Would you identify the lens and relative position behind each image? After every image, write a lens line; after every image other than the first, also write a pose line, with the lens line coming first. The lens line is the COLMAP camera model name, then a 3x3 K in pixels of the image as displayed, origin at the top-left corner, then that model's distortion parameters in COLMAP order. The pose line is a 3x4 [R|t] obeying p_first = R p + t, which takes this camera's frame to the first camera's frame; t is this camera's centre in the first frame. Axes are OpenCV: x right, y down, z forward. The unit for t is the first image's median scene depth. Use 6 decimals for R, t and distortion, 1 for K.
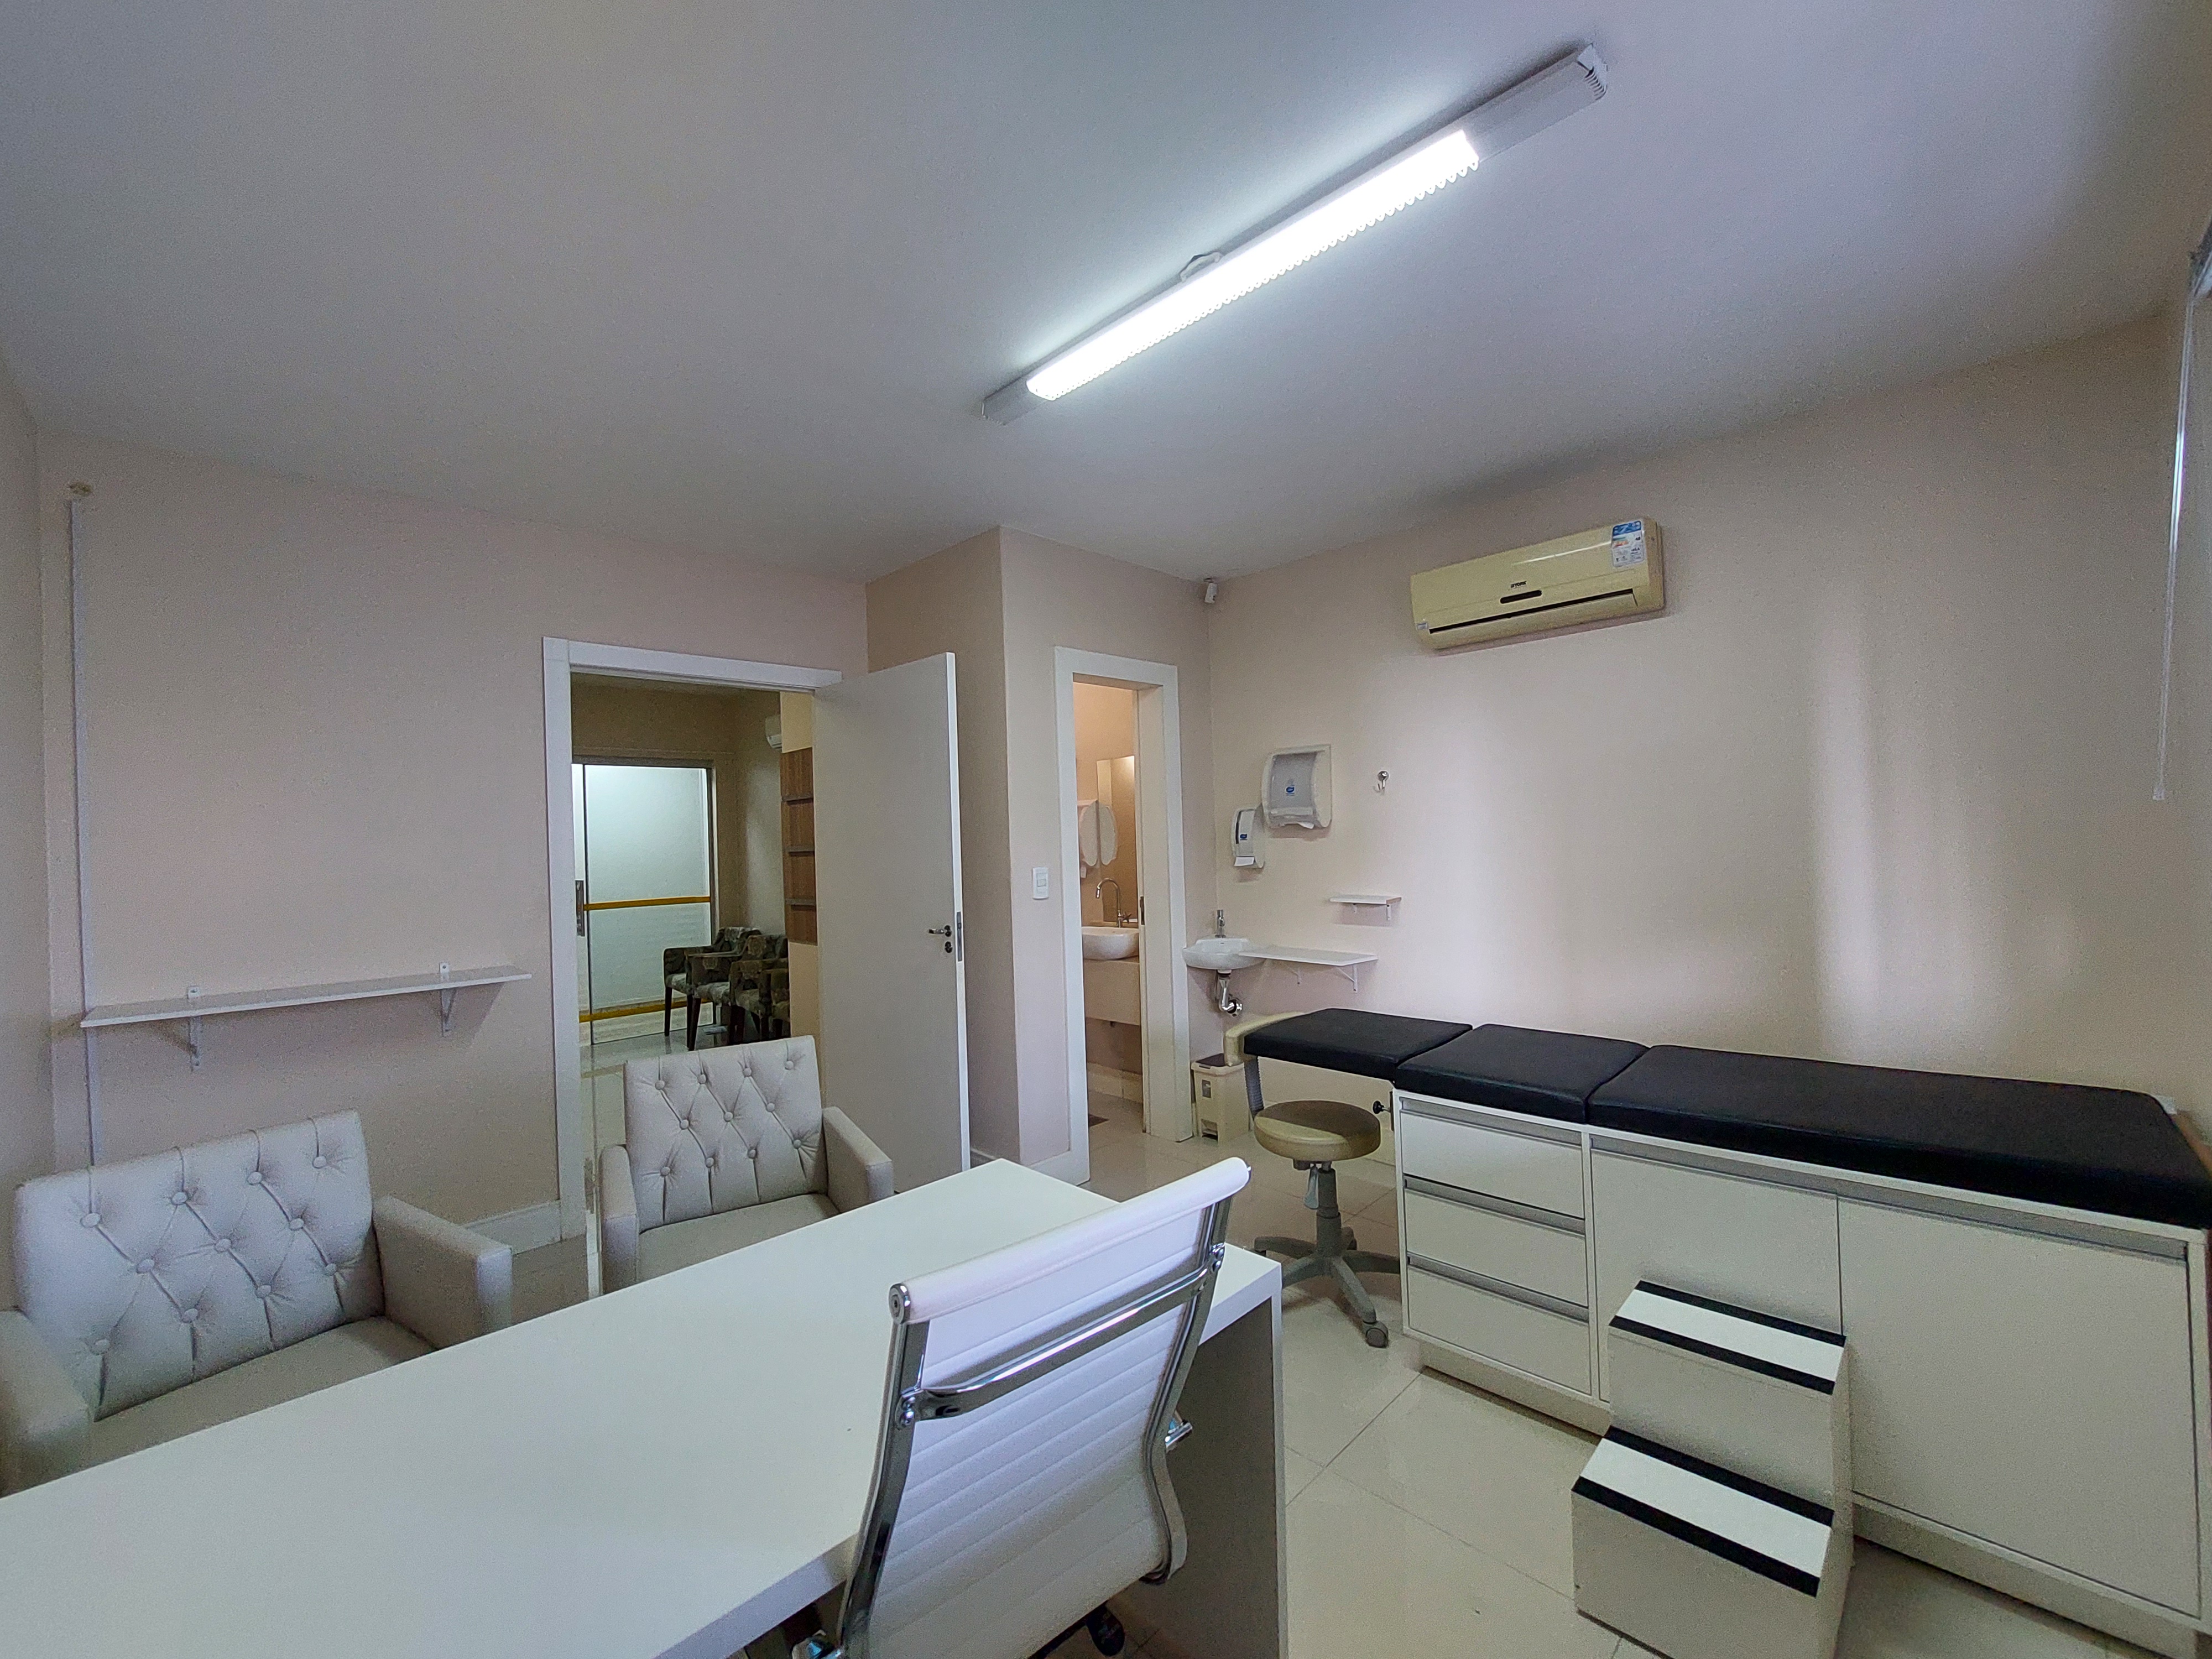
lens RADIAL K [[883.9, 0, 1106.0], [0, 883.9, 829.5], [0, 0, 1]] dist [-0.000495, -0.000024]
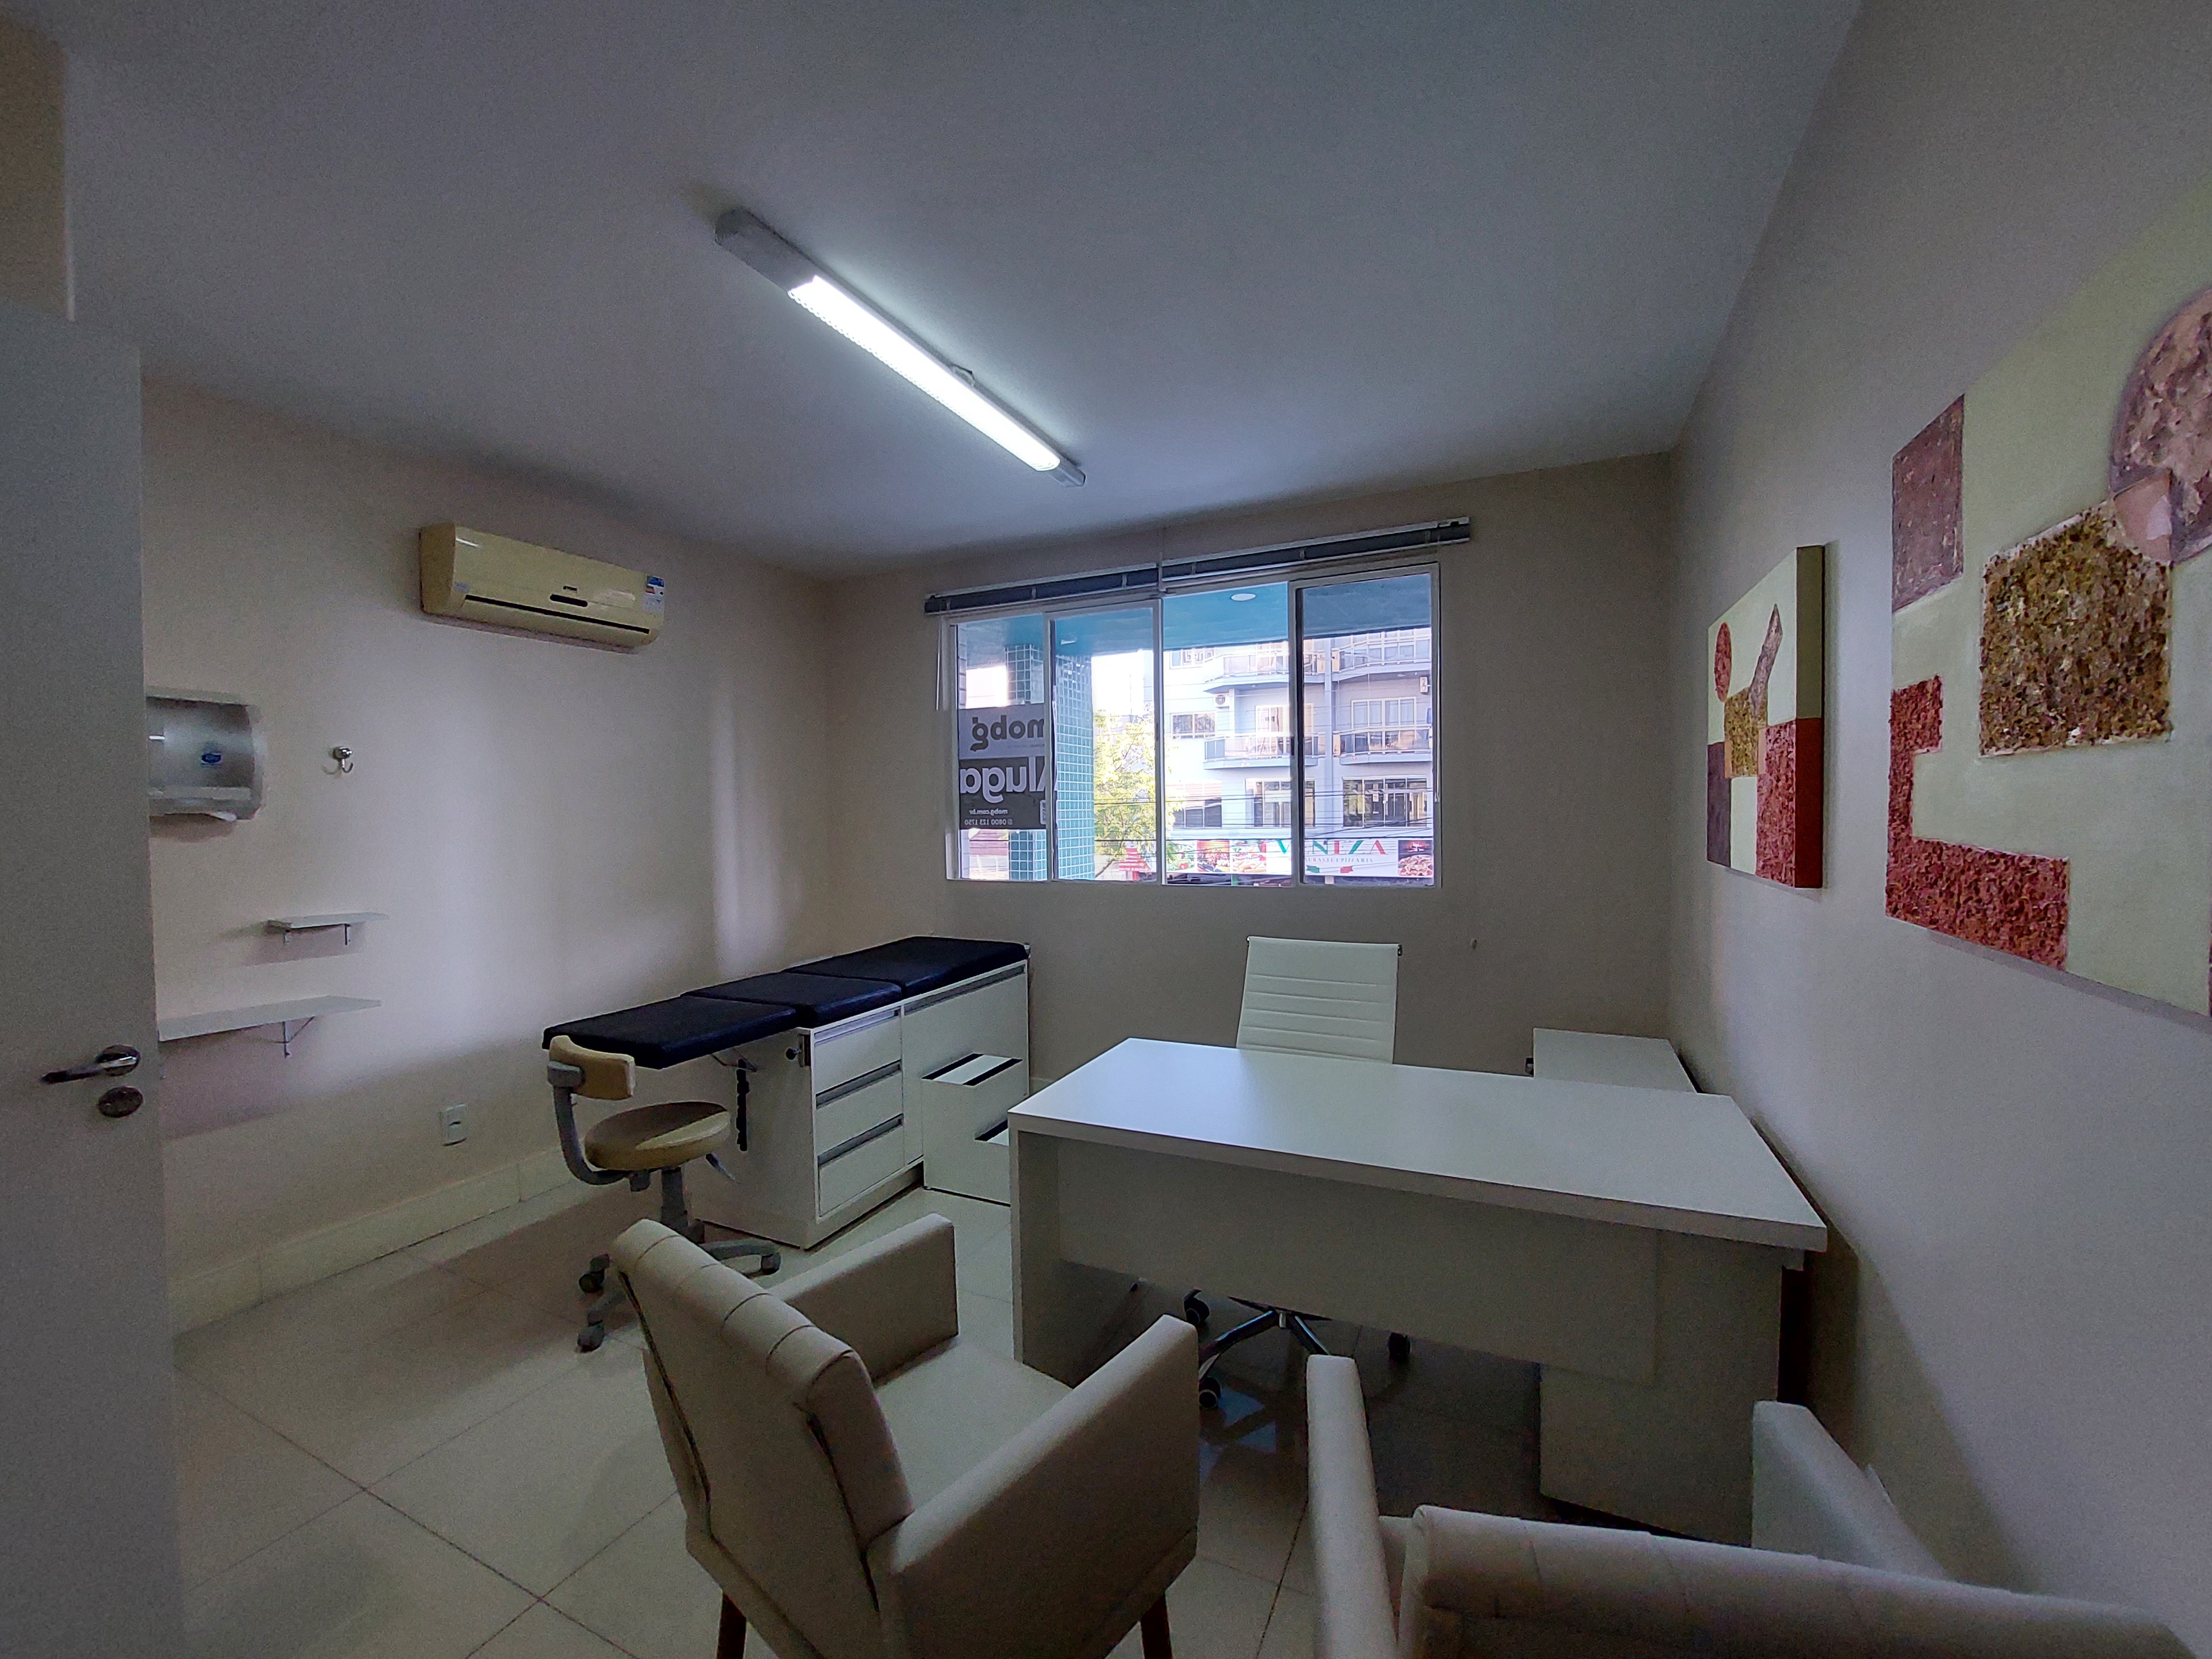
lens RADIAL K [[883.9, 0, 1106.0], [0, 883.9, 829.5], [0, 0, 1]] dist [-0.000495, -0.000024]
pose [[-0.333760, 0.017056, 0.942504, -0.948305], [0.019298, 0.999750, -0.011258, 0.038995], [-0.942460, 0.014431, -0.334006, 1.004116]]
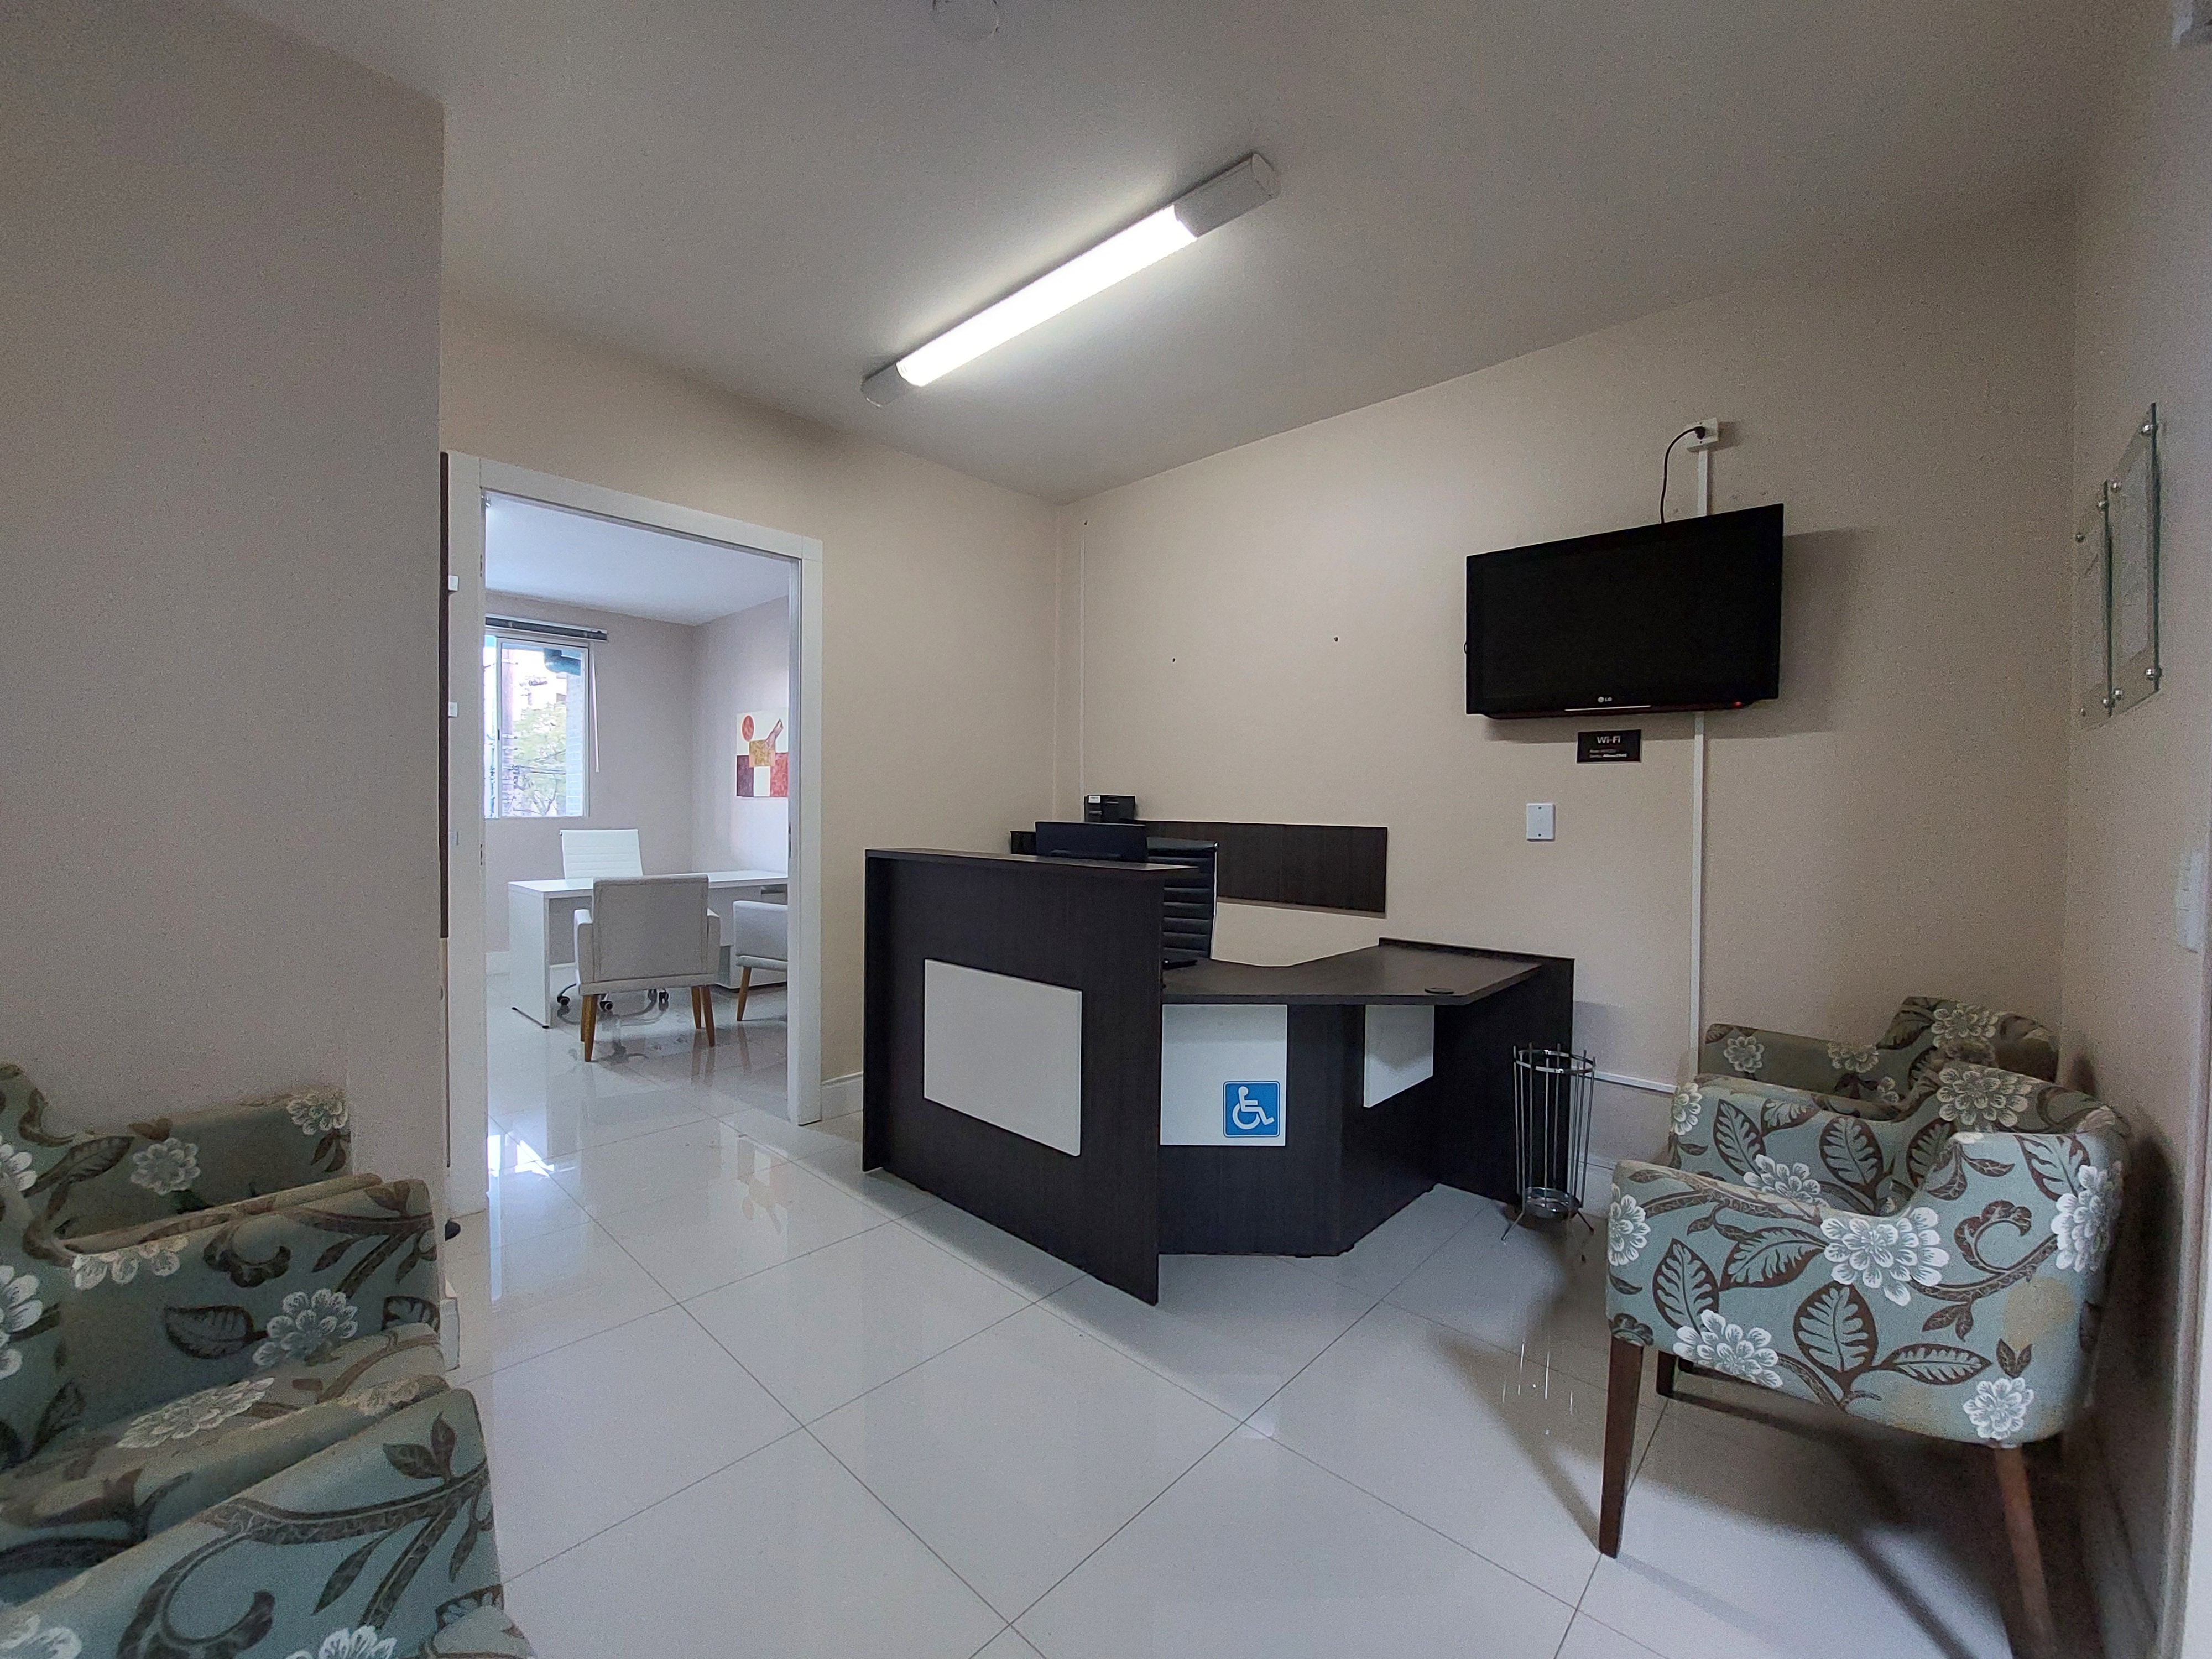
lens RADIAL K [[883.9, 0, 1106.0], [0, 883.9, 829.5], [0, 0, 1]] dist [-0.000495, -0.000024]
pose [[-0.999288, 0.019817, -0.032109, -1.279261], [0.019467, 0.999748, 0.011178, 0.158026], [0.032323, 0.010545, -0.999422, 2.667229]]
